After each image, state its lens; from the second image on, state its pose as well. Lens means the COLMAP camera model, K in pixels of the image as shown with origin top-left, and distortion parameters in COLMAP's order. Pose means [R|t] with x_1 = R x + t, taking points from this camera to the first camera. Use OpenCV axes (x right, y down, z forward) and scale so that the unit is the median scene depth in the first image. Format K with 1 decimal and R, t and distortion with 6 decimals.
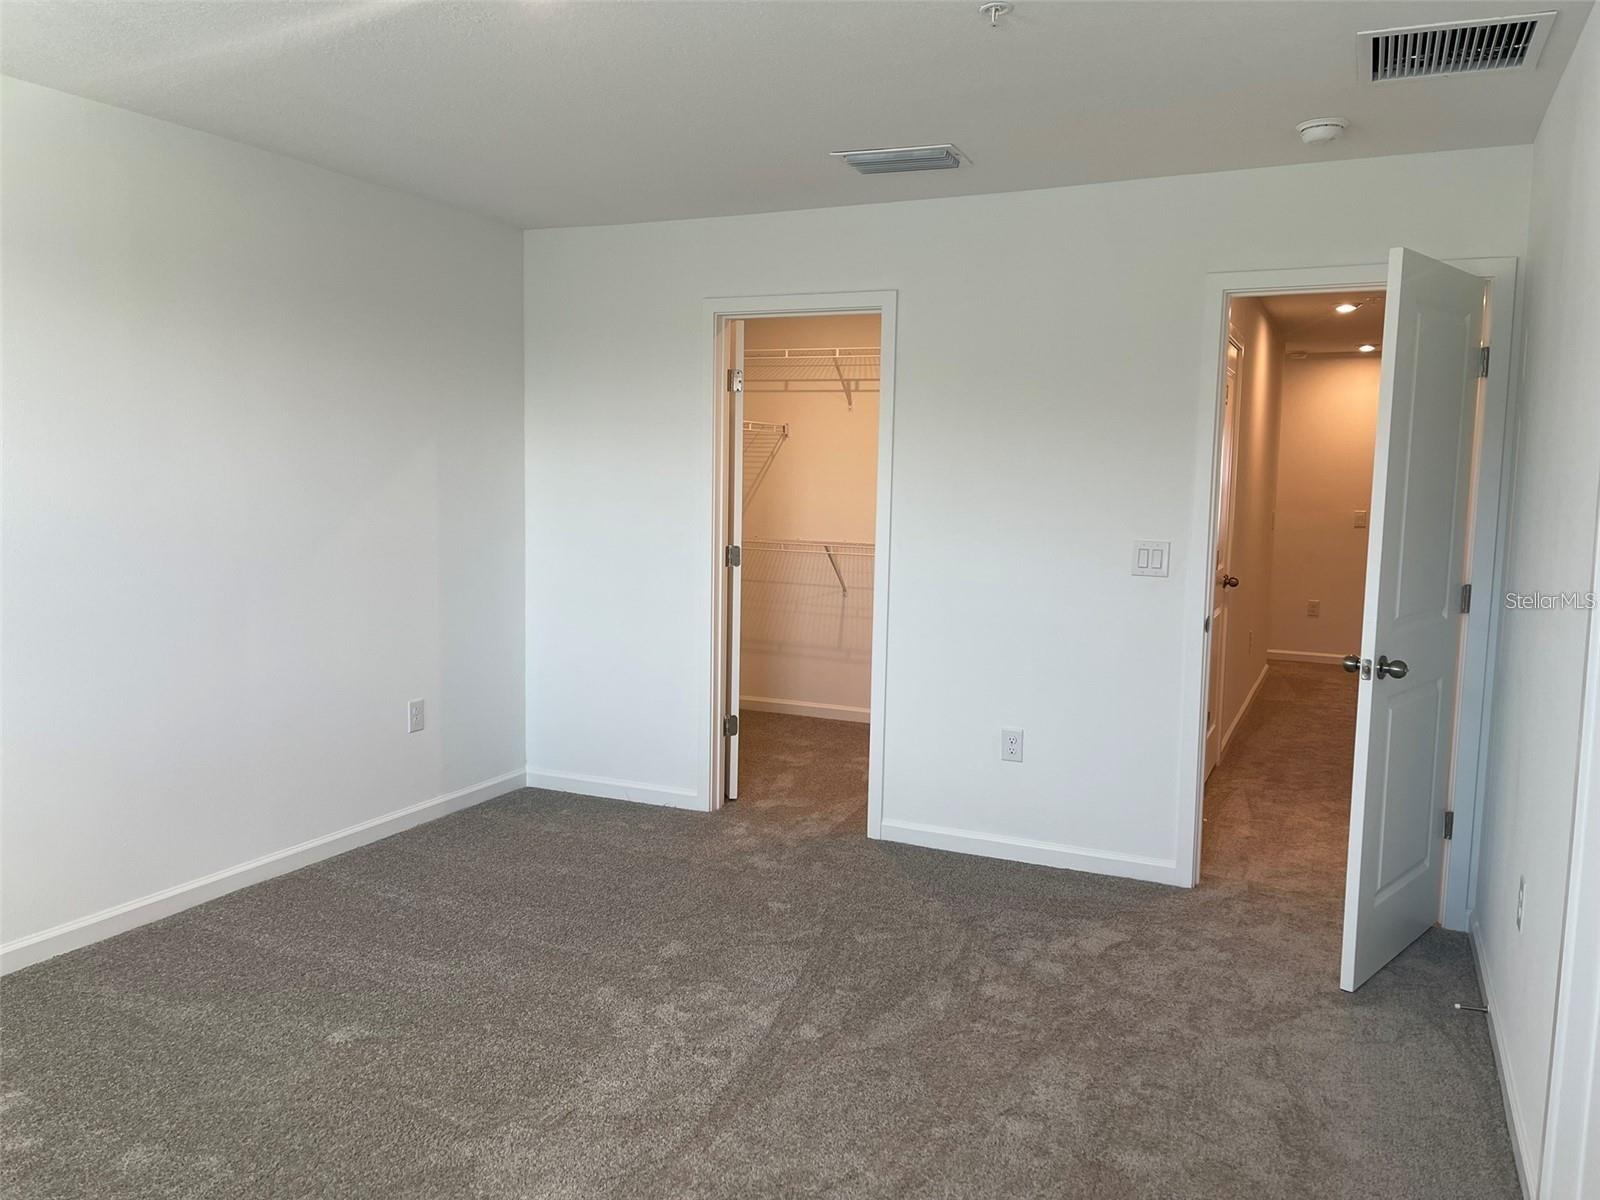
lens RADIAL K [[1231.3, 0, 799.1], [0, 1231.3, 595.5], [0, 0, 1]] dist [0.060347, -0.044444]
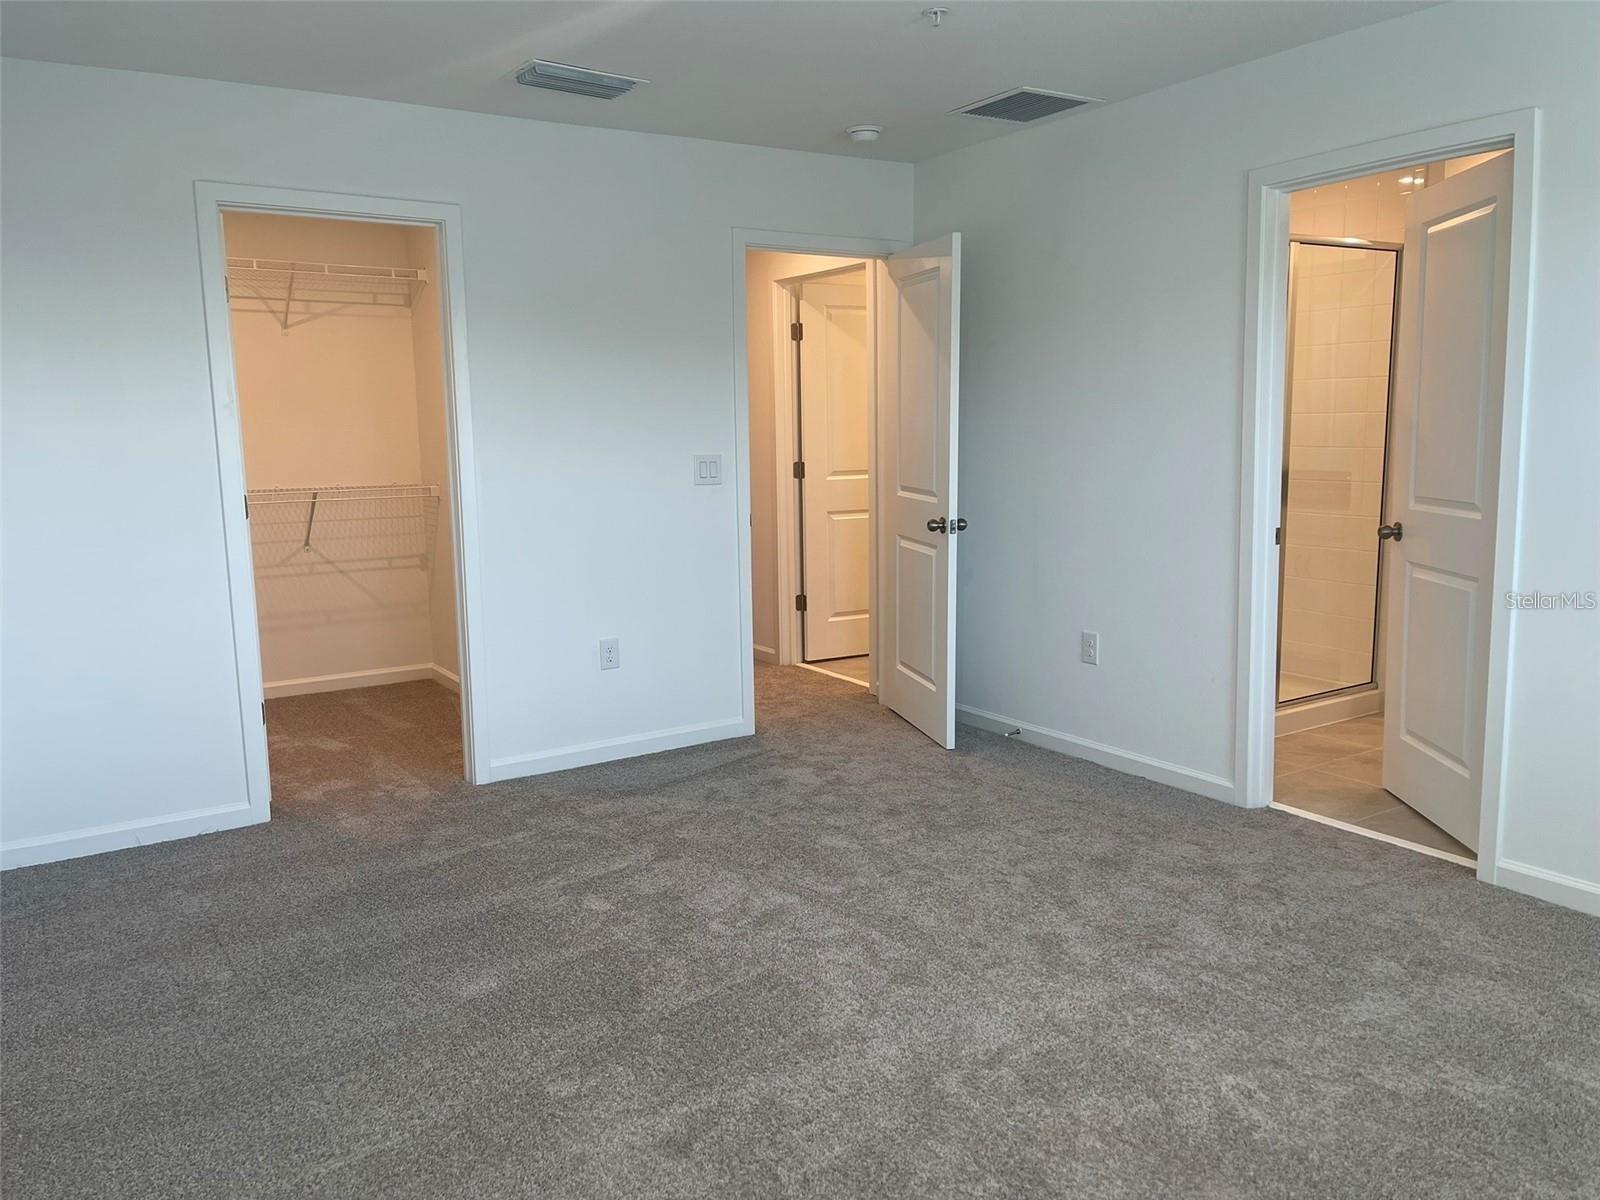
lens RADIAL K [[1231.3, 0, 798.7], [0, 1231.3, 597.7], [0, 0, 1]] dist [0.060347, -0.044444]
pose [[0.533790, -0.155984, 0.831106, -0.670689], [0.112875, 0.987188, 0.112782, -0.032363], [-0.838050, 0.033609, 0.544557, 0.292693]]
